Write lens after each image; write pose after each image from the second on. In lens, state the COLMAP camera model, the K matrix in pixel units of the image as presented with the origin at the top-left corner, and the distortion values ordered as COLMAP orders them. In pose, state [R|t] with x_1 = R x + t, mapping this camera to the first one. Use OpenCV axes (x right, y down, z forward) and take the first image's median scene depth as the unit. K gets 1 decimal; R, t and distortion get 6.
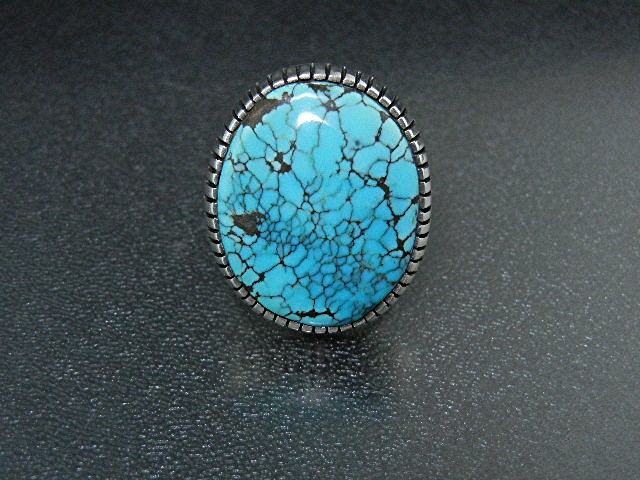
lens RADIAL K [[1094.4, 0, 320.1], [0, 1094.4, 240.0], [0, 0, 1]] dist [0.030394, 0.000000]
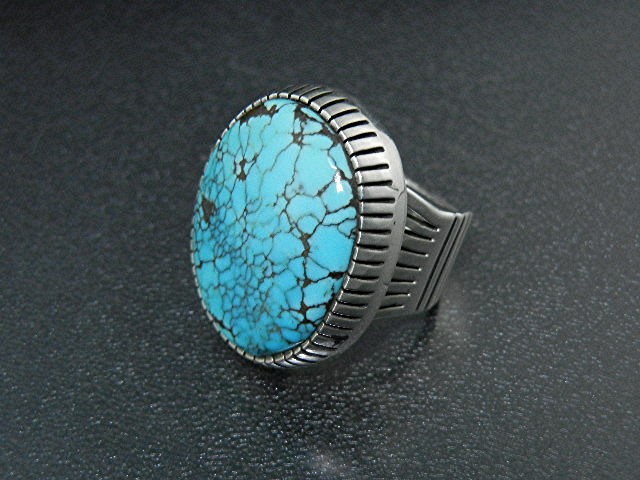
lens RADIAL K [[1094.4, 0, 319.8], [0, 1094.4, 240.3], [0, 0, 1]] dist [0.030394, 0.000000]
pose [[0.690109, 0.489387, -0.533151, 0.549309], [-0.457495, 0.865830, 0.202577, -0.239958], [0.560756, 0.104113, 0.821409, 0.252942]]
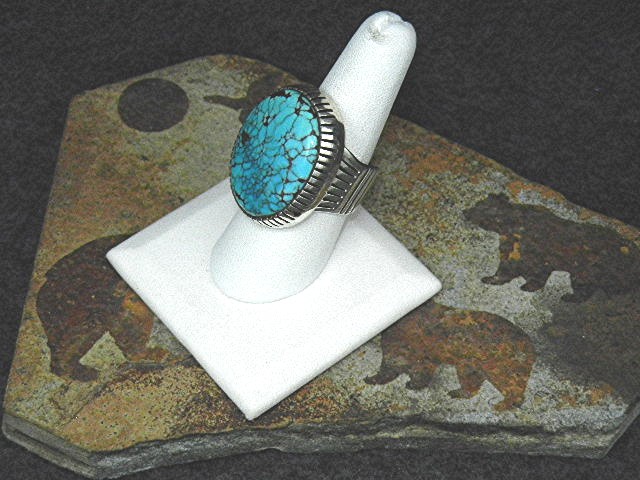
lens RADIAL K [[1432.2, 0, 320.3], [0, 1432.2, 239.9], [0, 0, 1]] dist [-0.052178, 0.000000]
pose [[0.574852, 0.621781, -0.531914, 1.462101], [-0.627520, 0.752184, 0.201091, -0.470124], [0.525132, 0.218189, 0.822575, -0.951012]]
